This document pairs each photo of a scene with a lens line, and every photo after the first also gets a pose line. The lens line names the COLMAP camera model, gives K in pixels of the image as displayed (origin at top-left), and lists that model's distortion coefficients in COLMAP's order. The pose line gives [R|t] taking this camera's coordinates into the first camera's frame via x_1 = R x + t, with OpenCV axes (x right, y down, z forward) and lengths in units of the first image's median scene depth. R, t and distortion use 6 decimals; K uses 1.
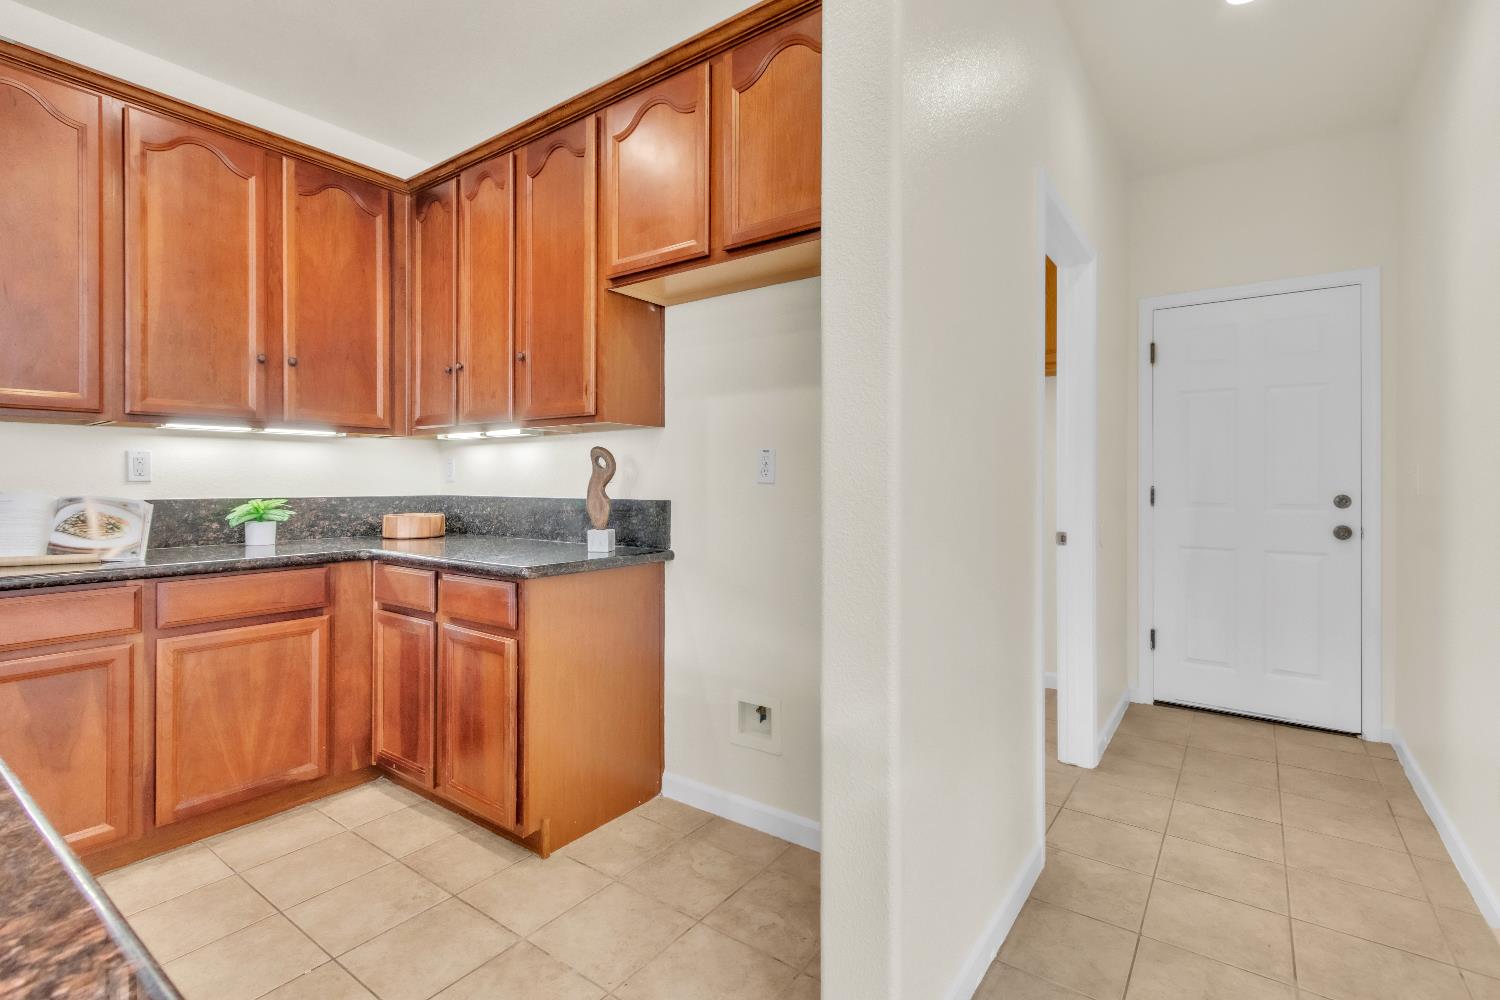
lens RADIAL K [[690.1, 0, 750.9], [0, 690.1, 483.2], [0, 0, 1]] dist [0.002084, -0.000556]
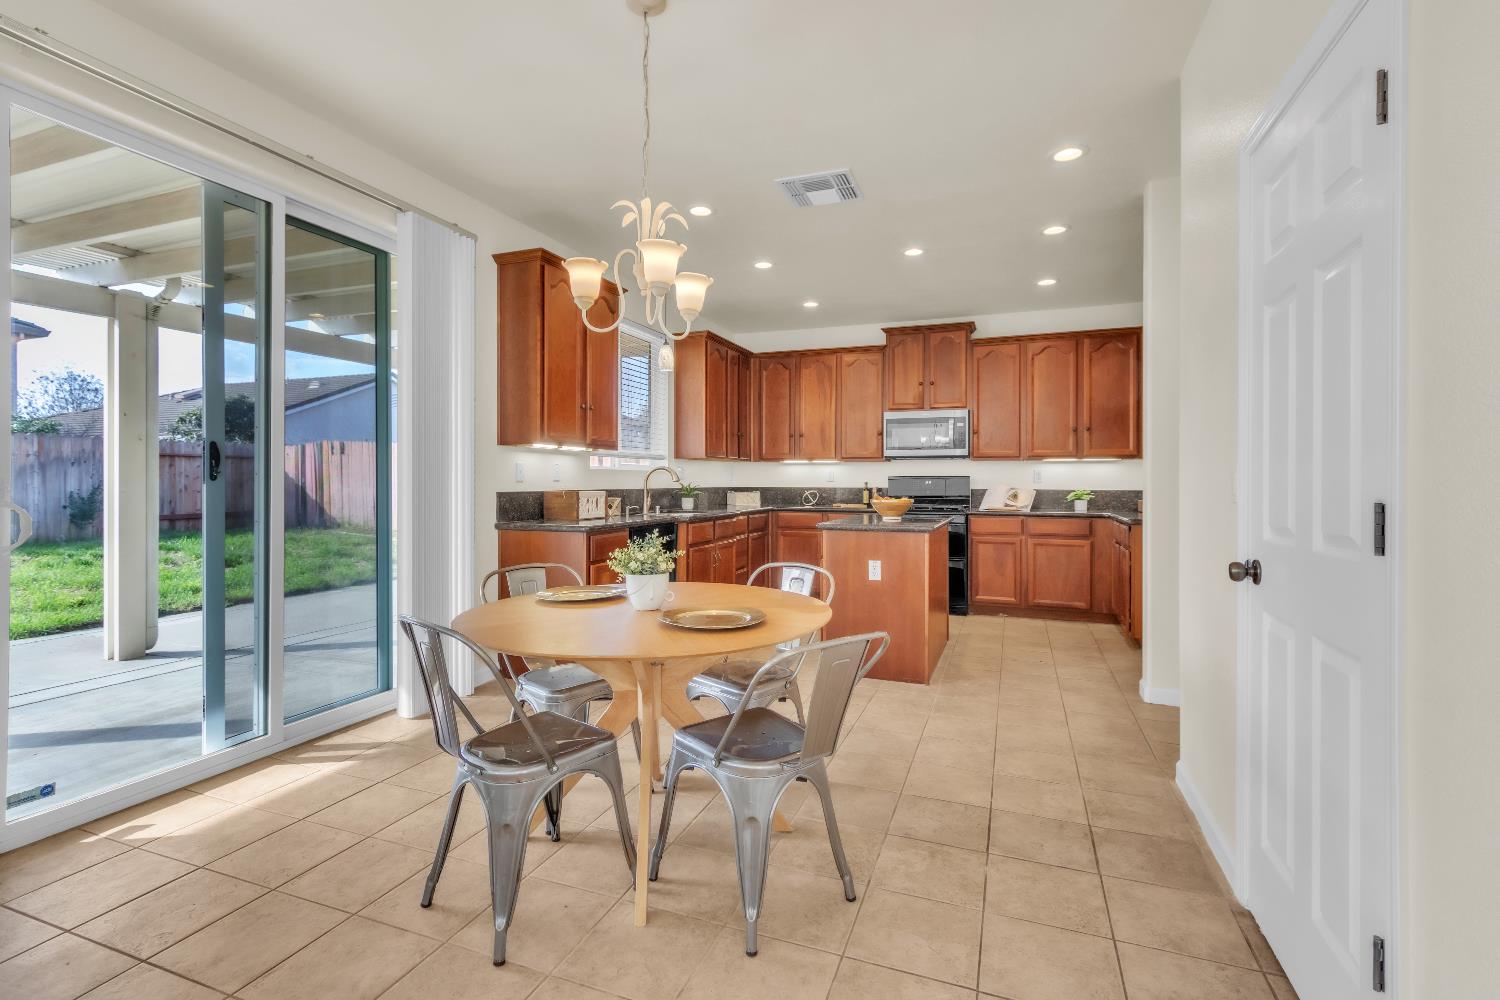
lens RADIAL K [[690.1, 0, 750.9], [0, 690.1, 483.2], [0, 0, 1]] dist [0.002084, -0.000556]
pose [[0.257805, -0.000348, -0.966197, 1.281617], [-0.007492, 0.999969, -0.002359, 0.016360], [0.966168, 0.007847, 0.257794, -0.662810]]
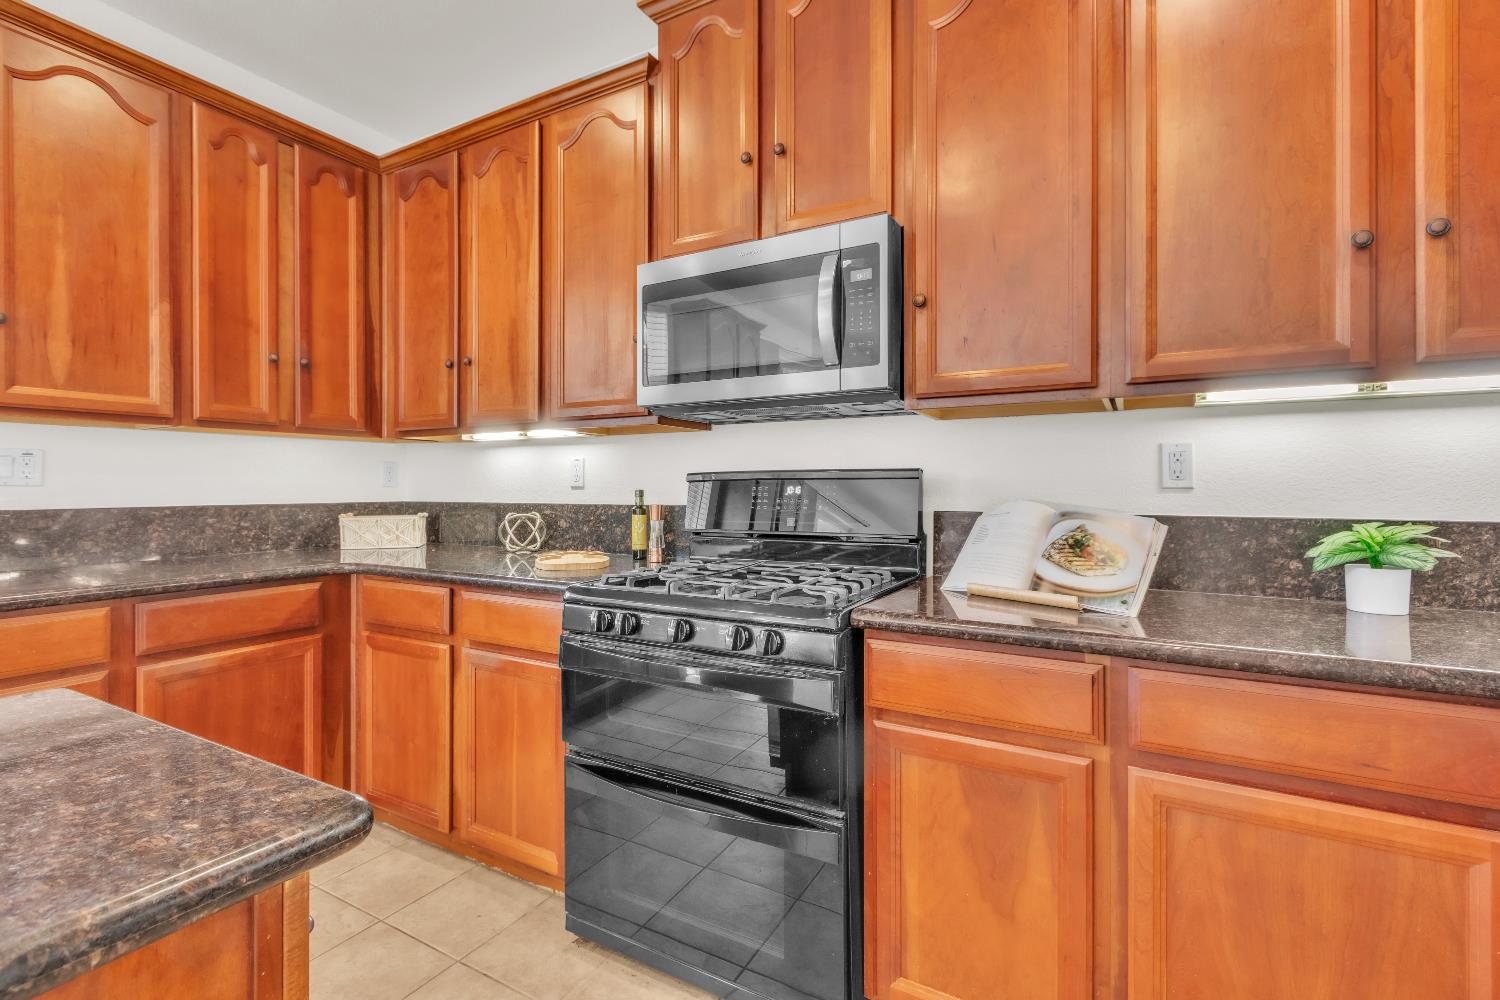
lens RADIAL K [[690.1, 0, 750.9], [0, 690.1, 483.2], [0, 0, 1]] dist [0.002084, -0.000556]
pose [[0.110673, -0.005665, -0.993841, -0.272630], [-0.003624, 0.999975, -0.006104, -0.001645], [0.993850, 0.004277, 0.110650, 0.523100]]
